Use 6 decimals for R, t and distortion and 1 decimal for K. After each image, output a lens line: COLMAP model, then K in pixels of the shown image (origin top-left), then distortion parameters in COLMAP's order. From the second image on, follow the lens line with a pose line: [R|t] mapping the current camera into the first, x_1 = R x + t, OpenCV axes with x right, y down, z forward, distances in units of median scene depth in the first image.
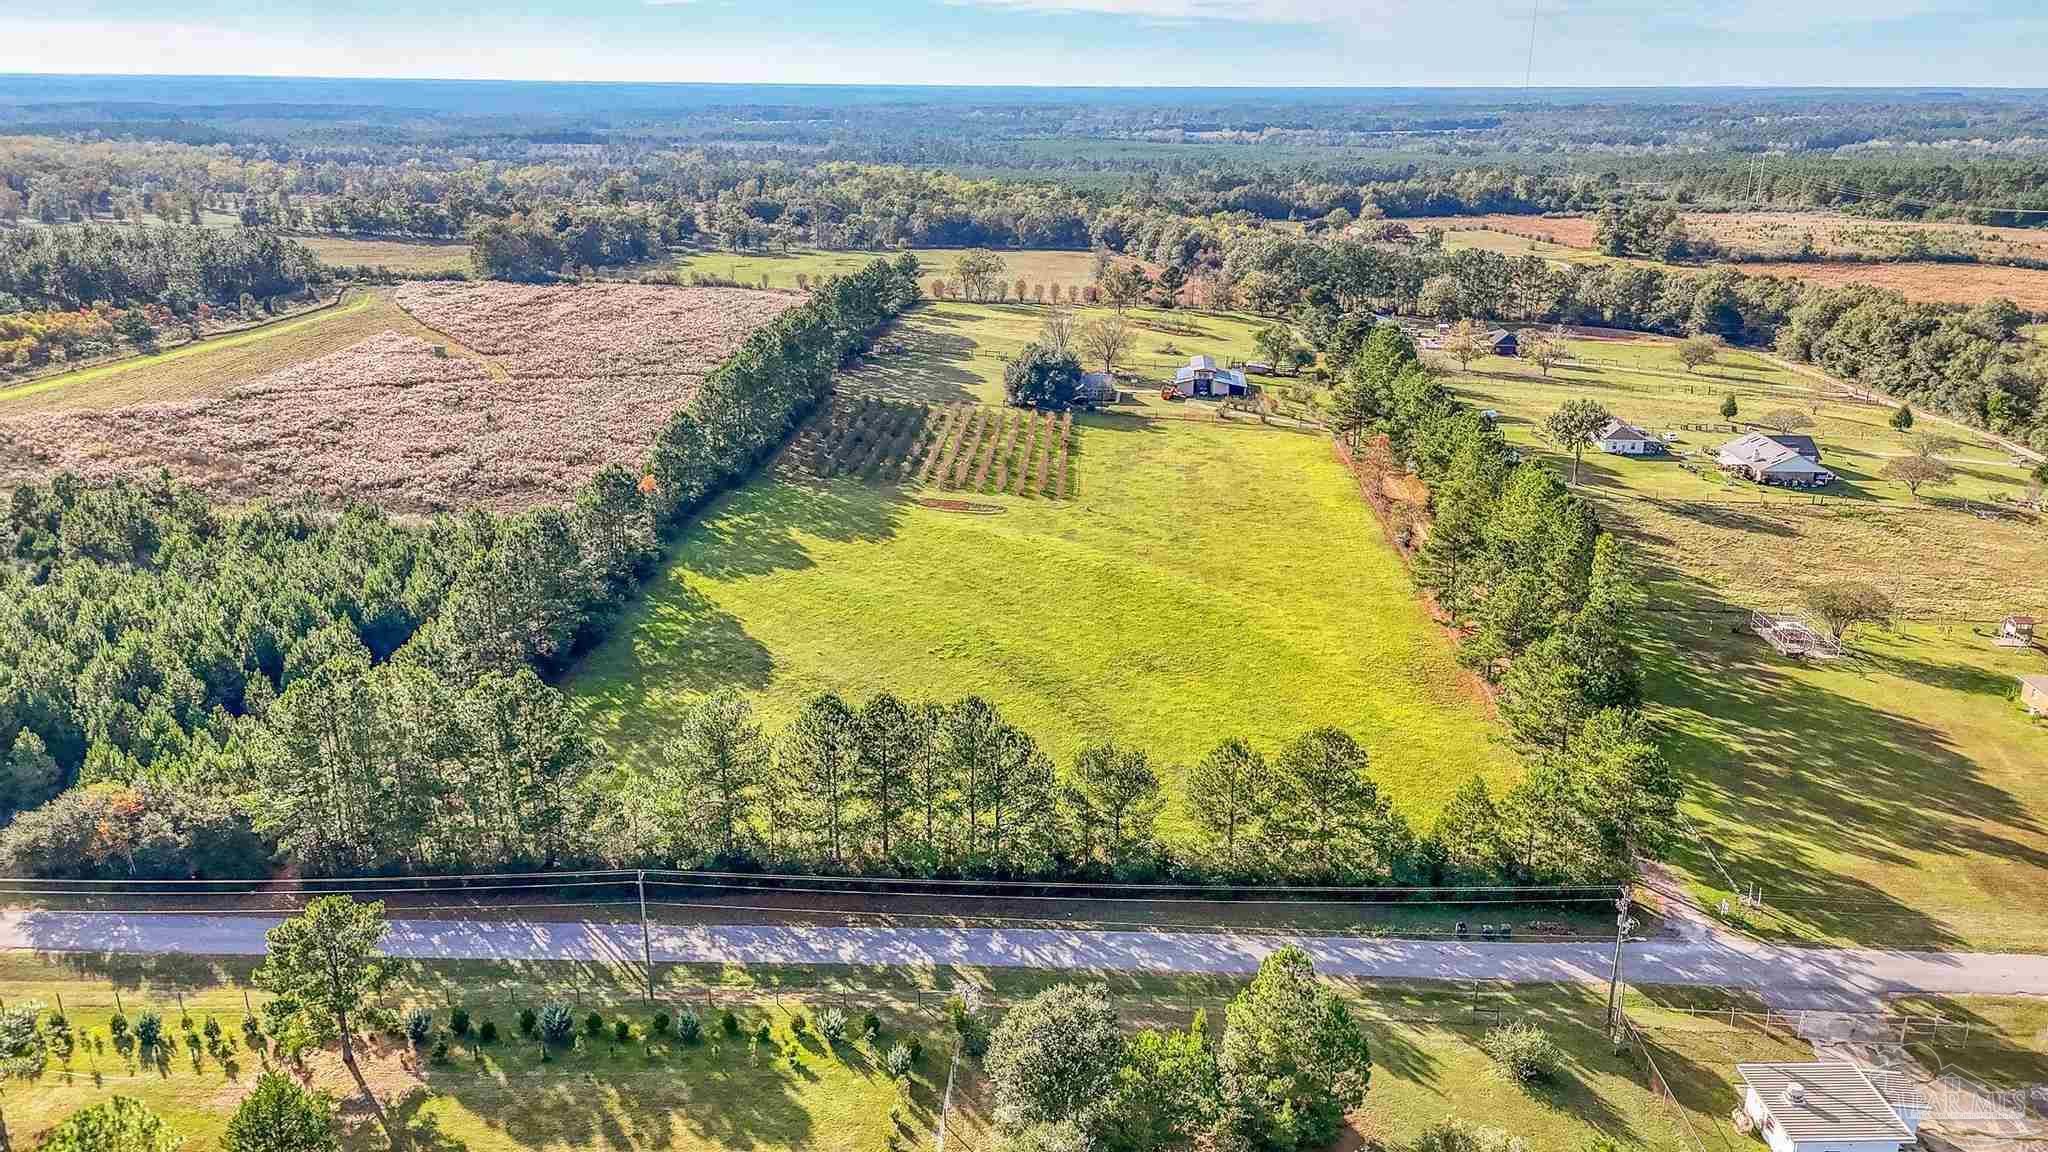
lens RADIAL K [[1472.8, 0, 1024.0], [0, 1472.8, 576.0], [0, 0, 1]] dist [0.094198, -0.116214]
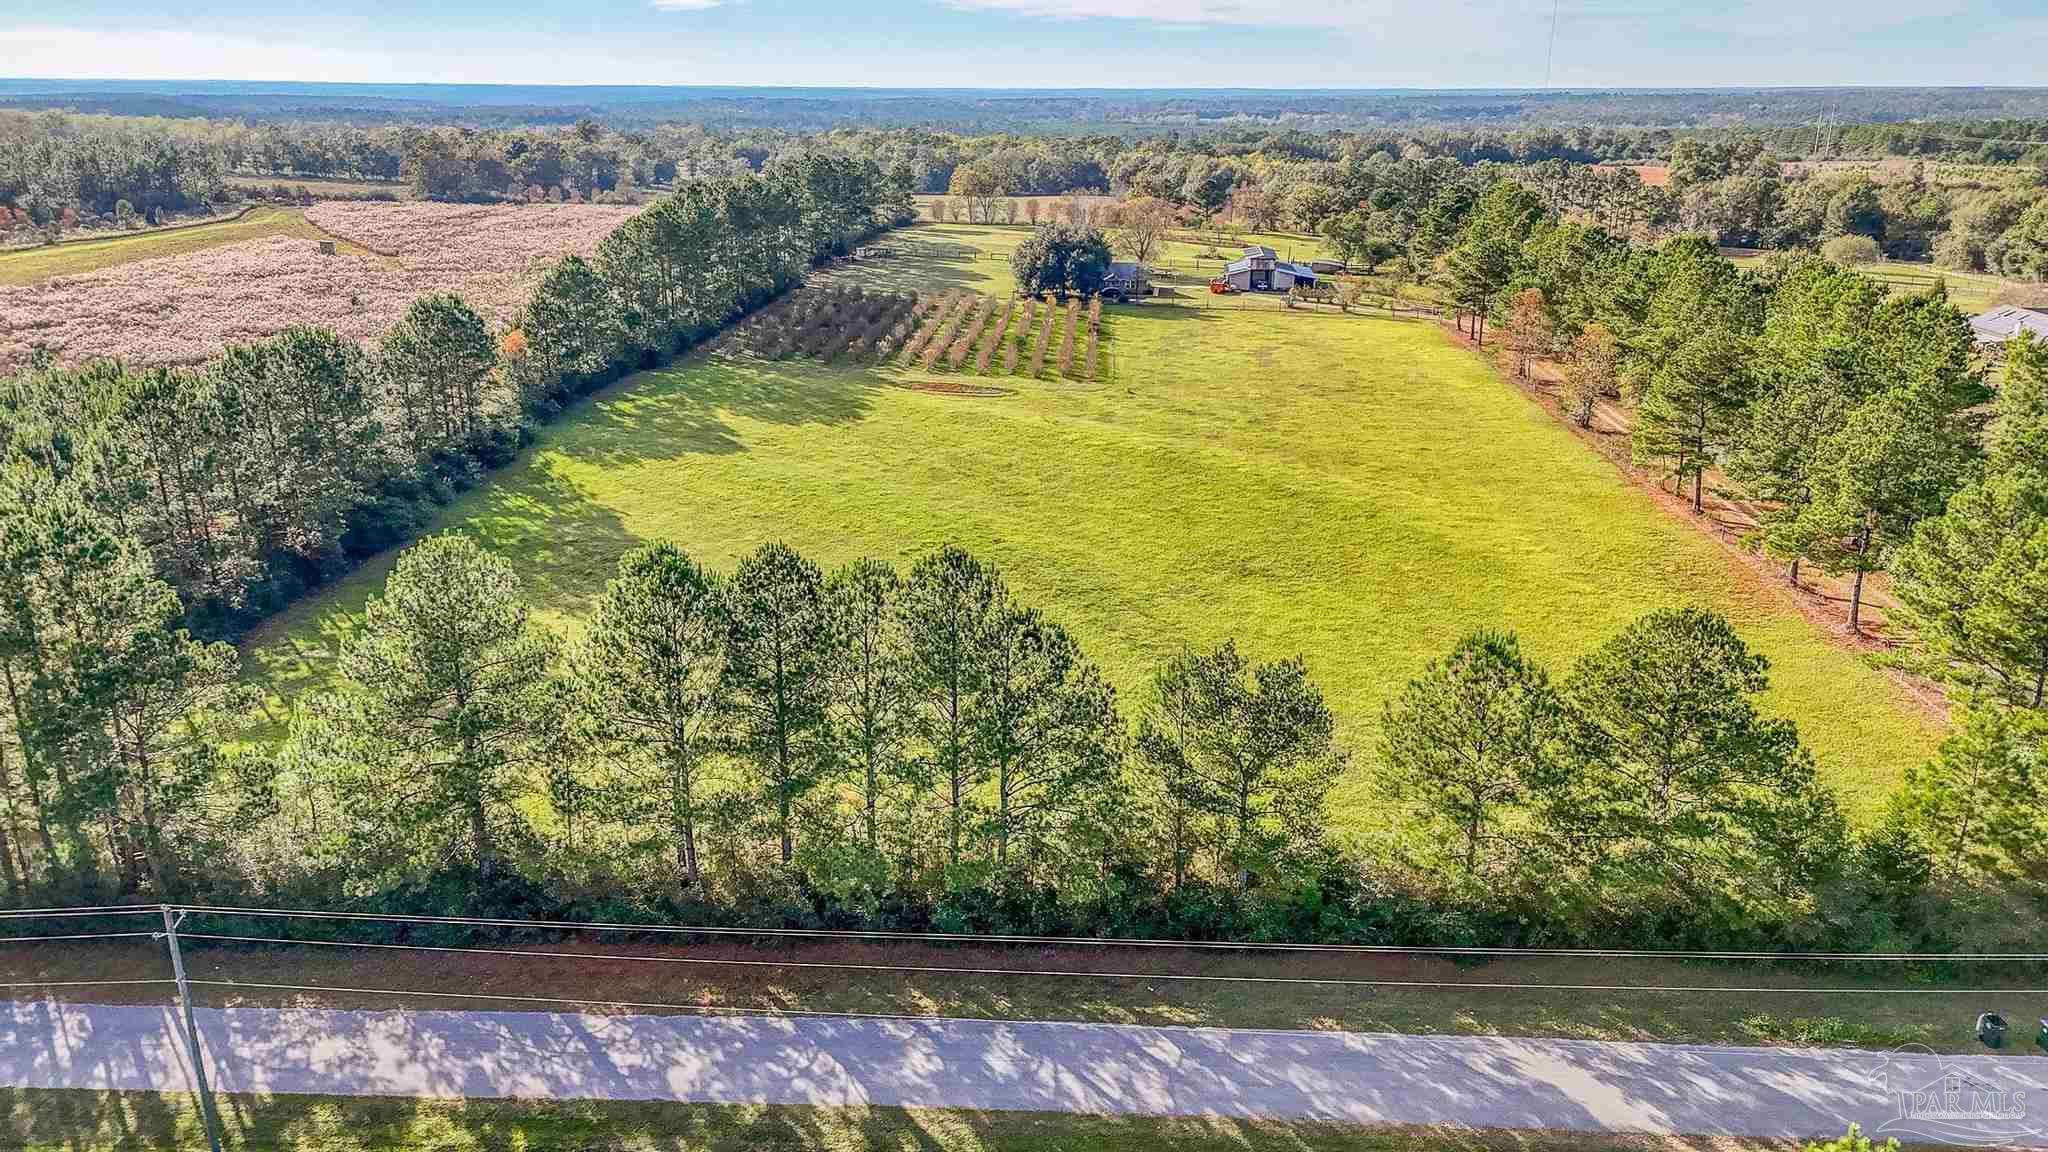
lens RADIAL K [[1477.5, 0, 1024.0], [0, 1477.5, 576.0], [0, 0, 1]] dist [0.062471, -0.056272]
pose [[0.999981, -0.000329, -0.006080, -0.004903], [0.000308, 0.999994, -0.003369, 0.055623], [0.006081, 0.003367, 0.999976, 0.302511]]
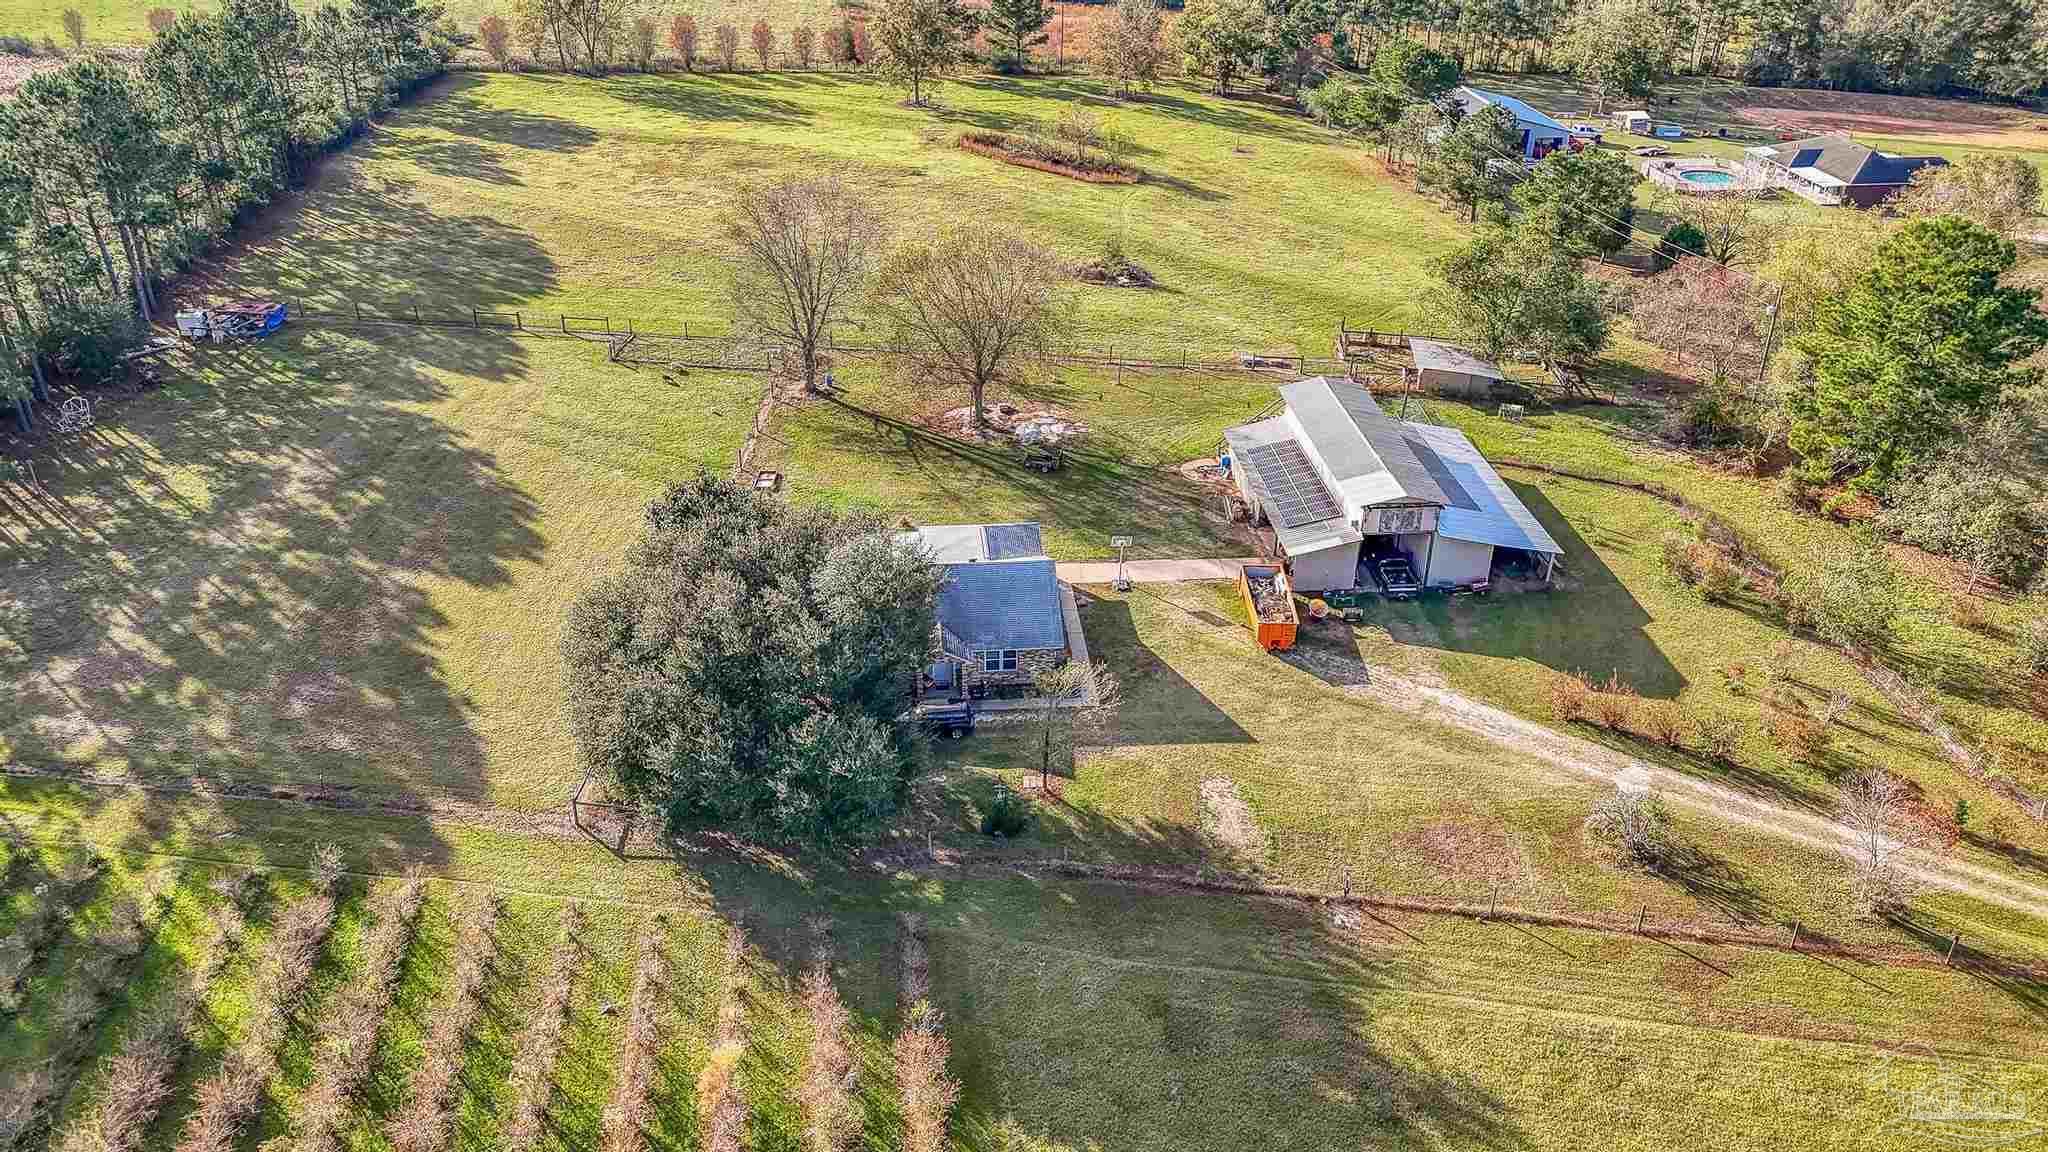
lens RADIAL K [[1478.7, 0, 1024.0], [0, 1478.7, 576.0], [0, 0, 1]] dist [0.036691, -0.000817]
pose [[0.982652, -0.089758, 0.162291, 0.025522], [0.055143, 0.976910, 0.206411, -0.283201], [-0.177071, -0.193881, 0.964913, 1.189485]]
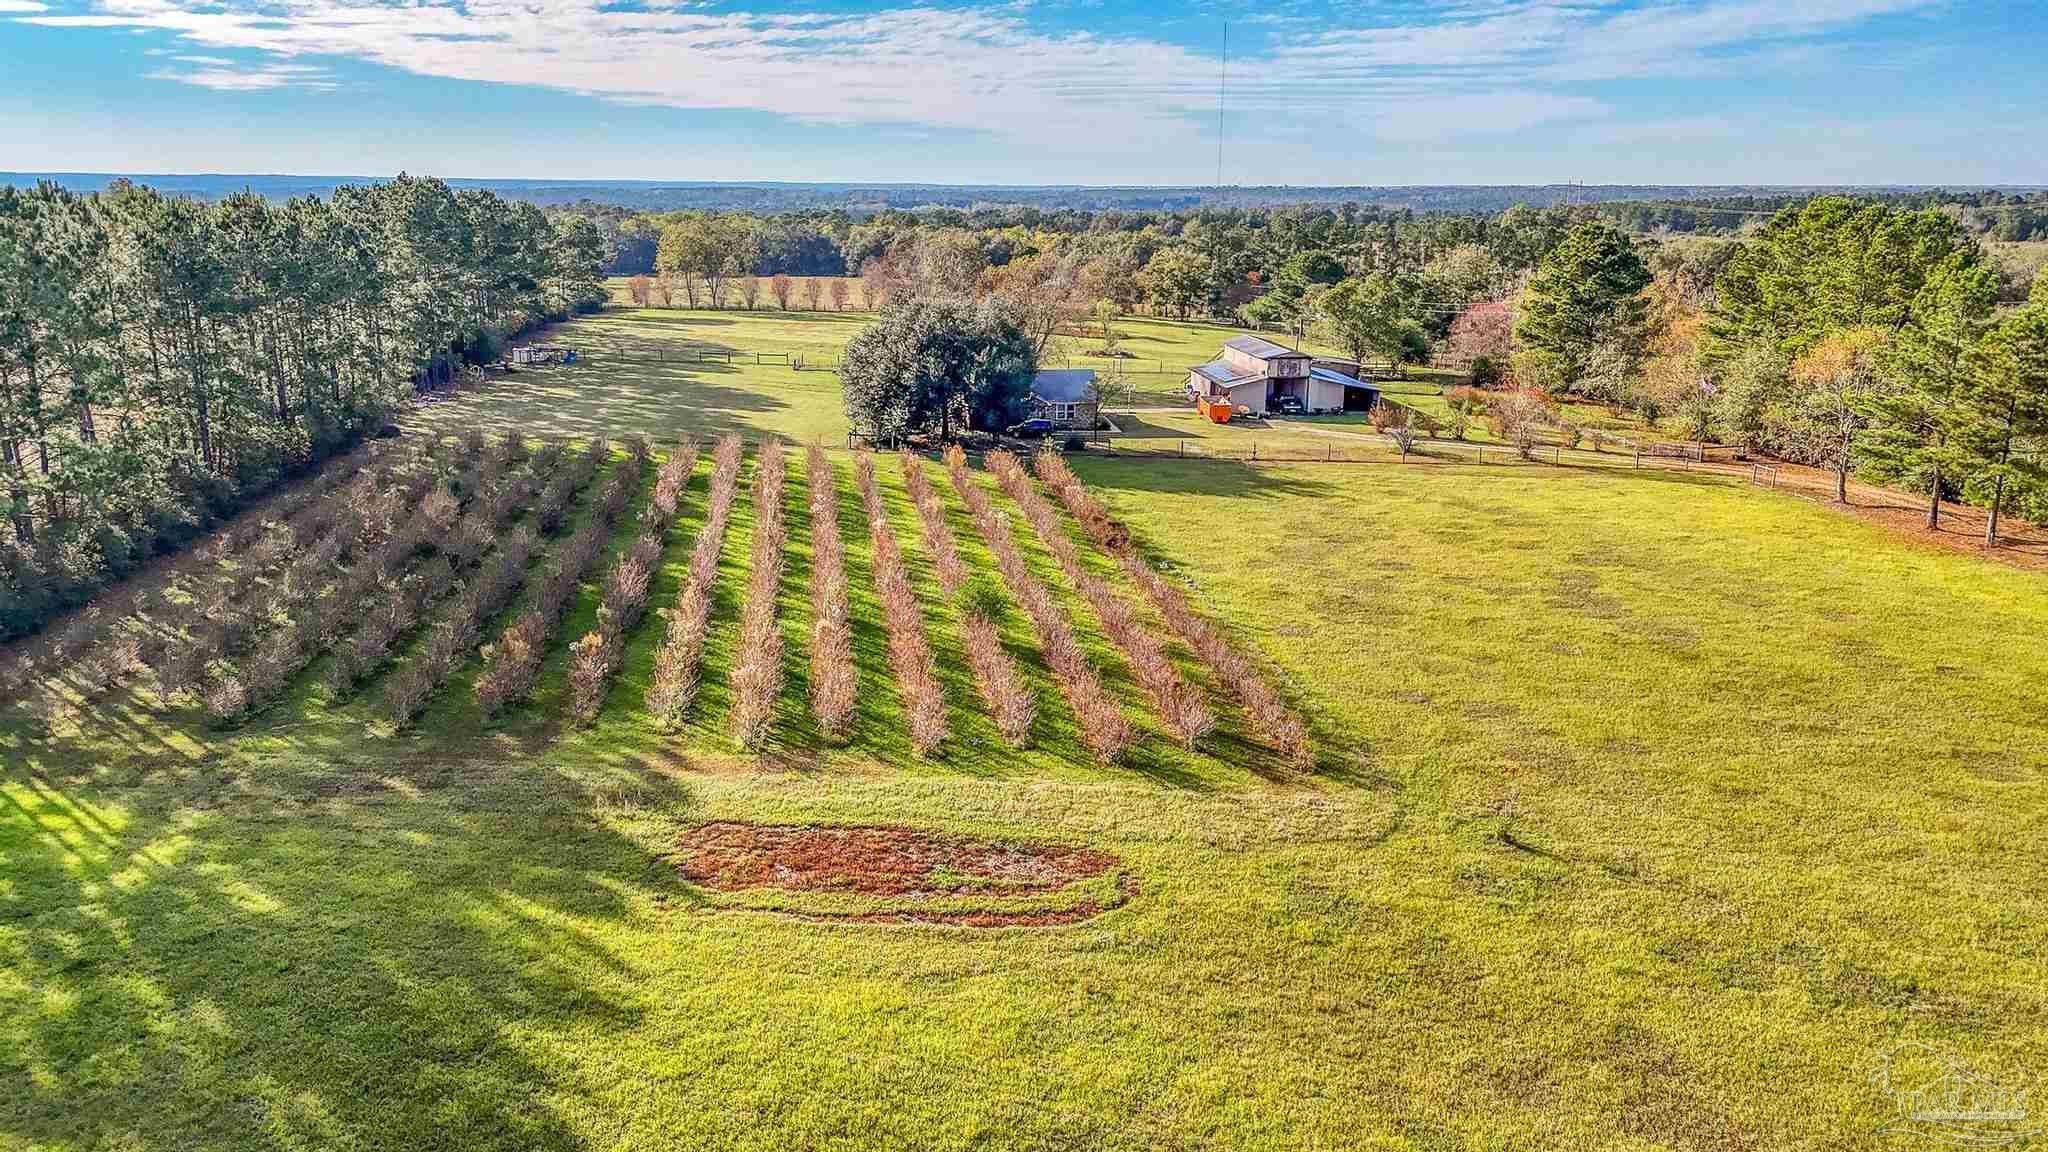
lens RADIAL K [[1477.5, 0, 1024.0], [0, 1477.5, 576.0], [0, 0, 1]] dist [0.062471, -0.056272]
pose [[0.978958, -0.051080, 0.197565, -0.071541], [0.063231, 0.996444, -0.055690, -0.084821], [-0.194018, 0.067010, 0.978707, 0.913548]]
